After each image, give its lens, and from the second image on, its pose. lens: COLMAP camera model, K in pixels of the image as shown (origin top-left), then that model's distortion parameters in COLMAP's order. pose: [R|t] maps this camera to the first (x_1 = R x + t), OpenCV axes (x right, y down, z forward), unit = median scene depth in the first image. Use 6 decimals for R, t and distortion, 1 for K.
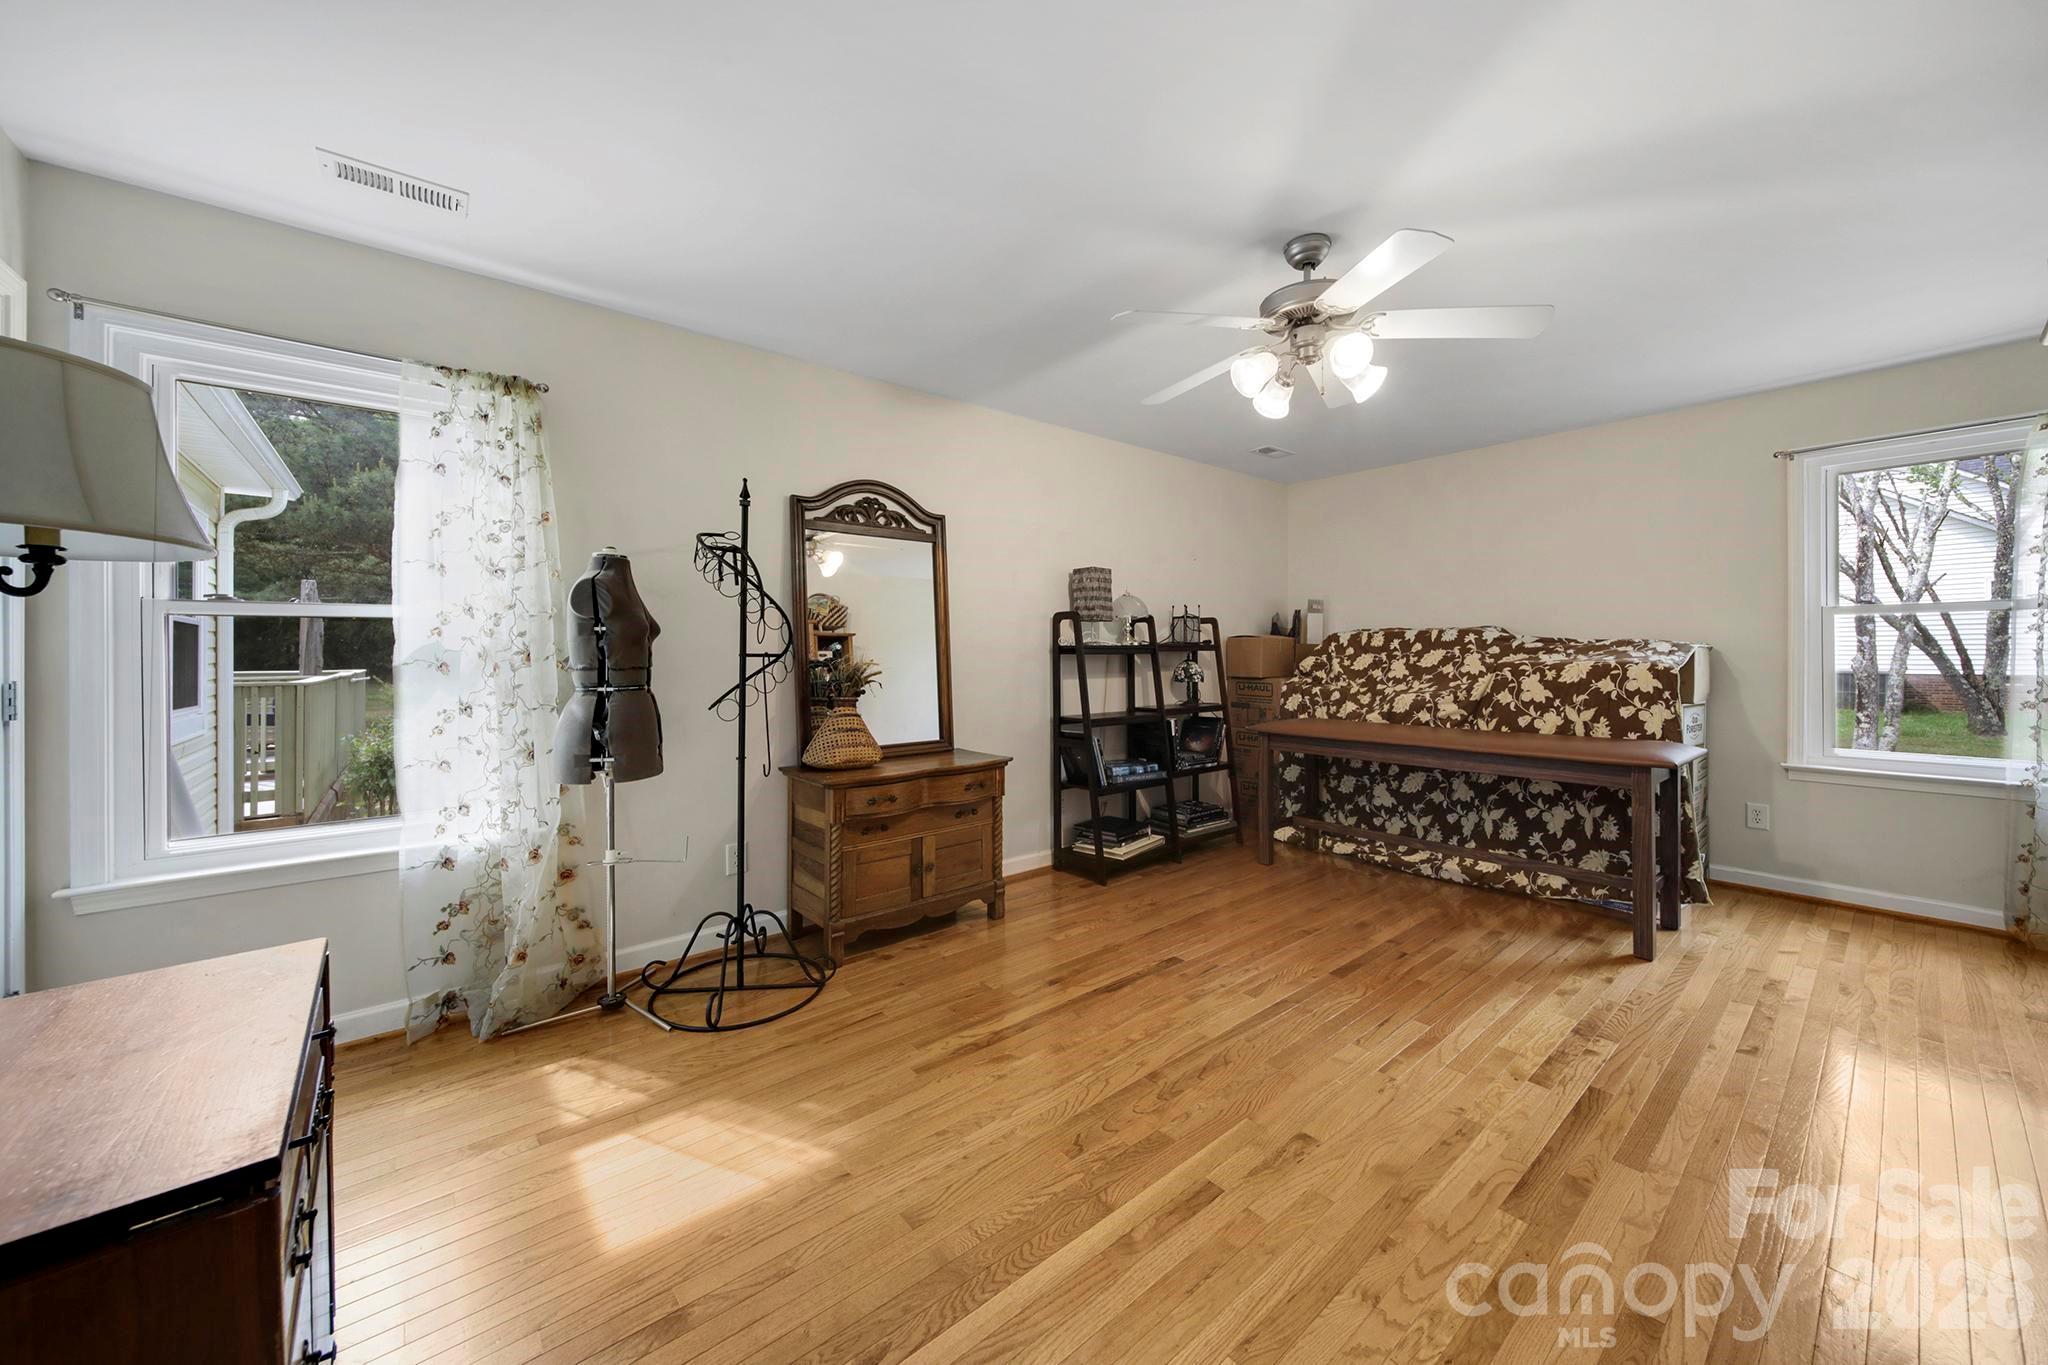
lens RADIAL K [[727.6, 0, 1034.5], [0, 727.6, 665.3], [0, 0, 1]] dist [-0.002232, -0.000468]
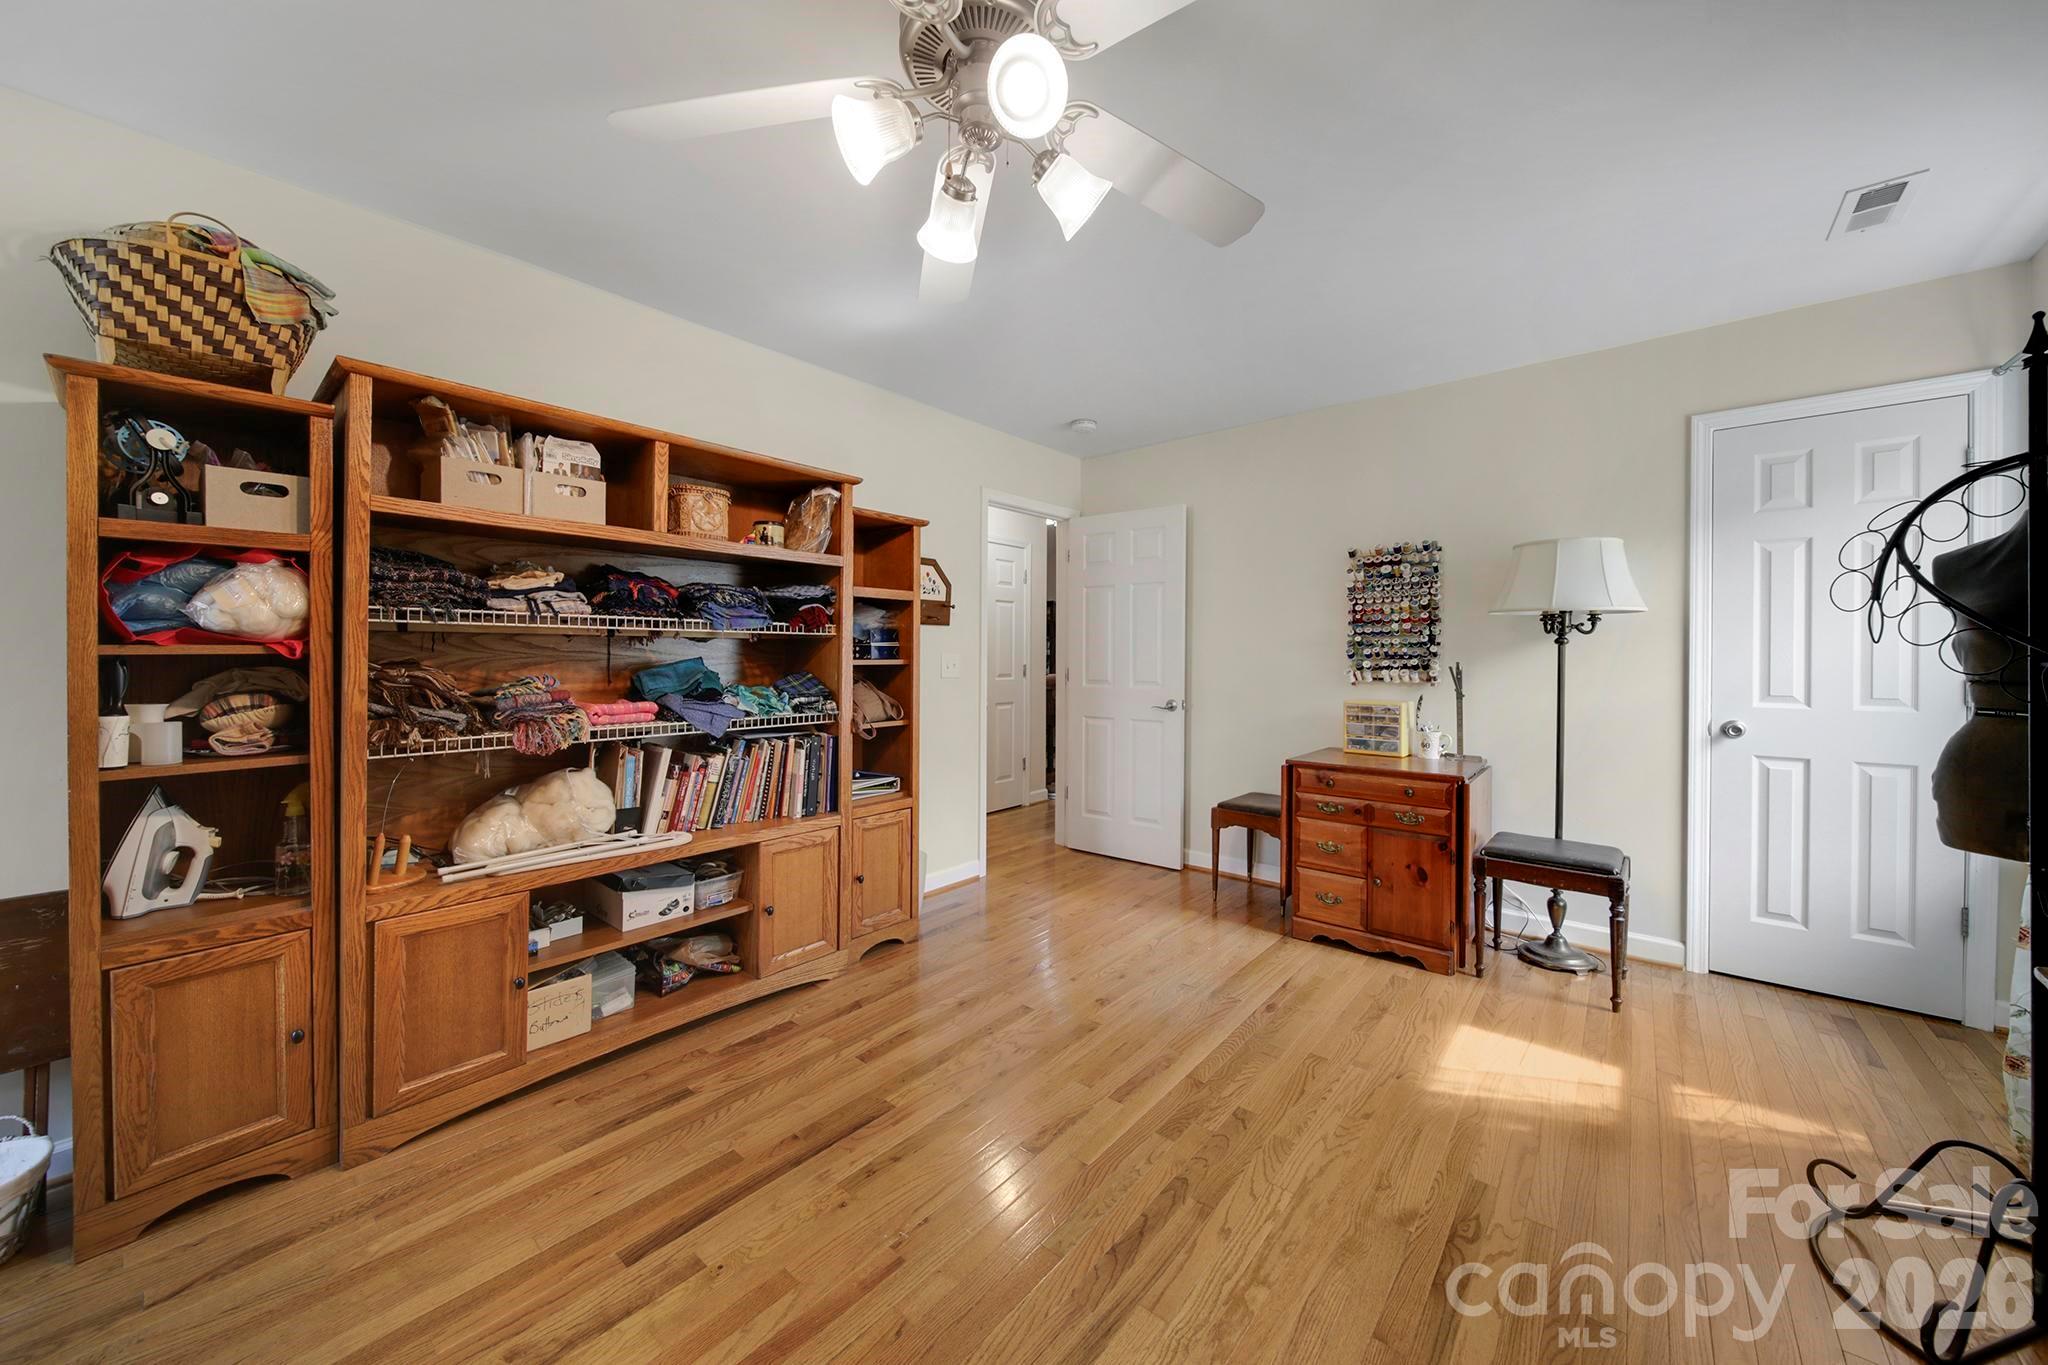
lens RADIAL K [[727.6, 0, 1034.5], [0, 727.6, 665.3], [0, 0, 1]] dist [-0.002232, -0.000468]
pose [[-0.982191, 0.004931, -0.187823, 0.554979], [-0.001160, 0.999477, 0.032303, -0.050470], [0.187884, 0.031946, -0.981672, 1.965052]]
